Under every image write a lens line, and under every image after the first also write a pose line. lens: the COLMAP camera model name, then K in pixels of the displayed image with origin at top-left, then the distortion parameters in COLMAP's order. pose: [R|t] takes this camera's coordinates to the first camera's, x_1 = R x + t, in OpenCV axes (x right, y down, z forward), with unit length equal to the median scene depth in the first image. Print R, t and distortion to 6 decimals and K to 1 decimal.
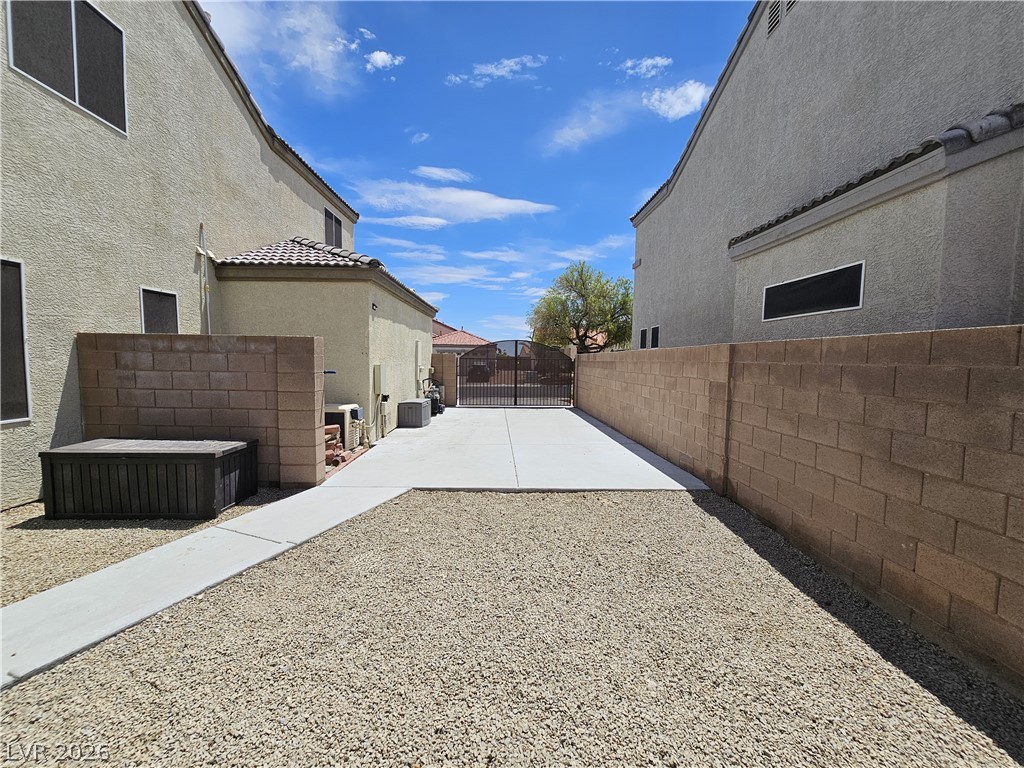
lens RADIAL K [[401.7, 0, 512.0], [0, 401.7, 384.0], [0, 0, 1]] dist [-0.007905, 0.000967]
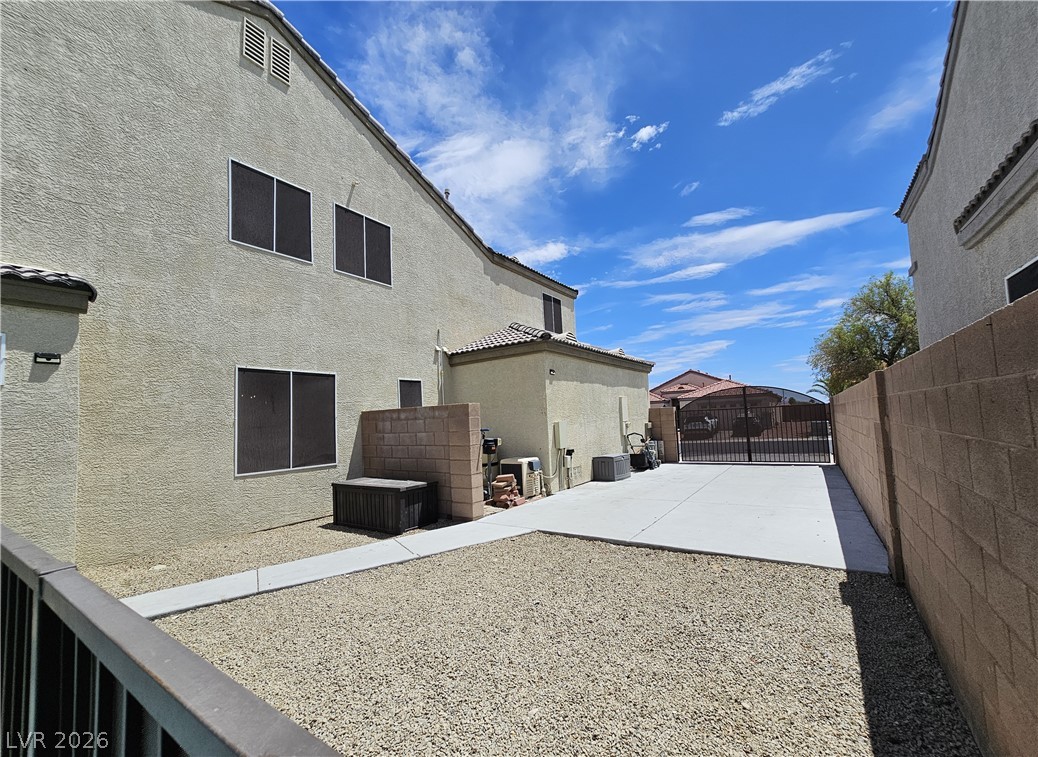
lens RADIAL K [[419.9, 0, 547.7], [0, 419.9, 388.9], [0, 0, 1]] dist [0.000670, -0.000450]
pose [[0.823926, -0.092560, -0.559087, 0.382001], [0.021944, 0.991042, -0.131734, 0.017292], [0.566272, 0.096270, 0.818577, 0.008466]]
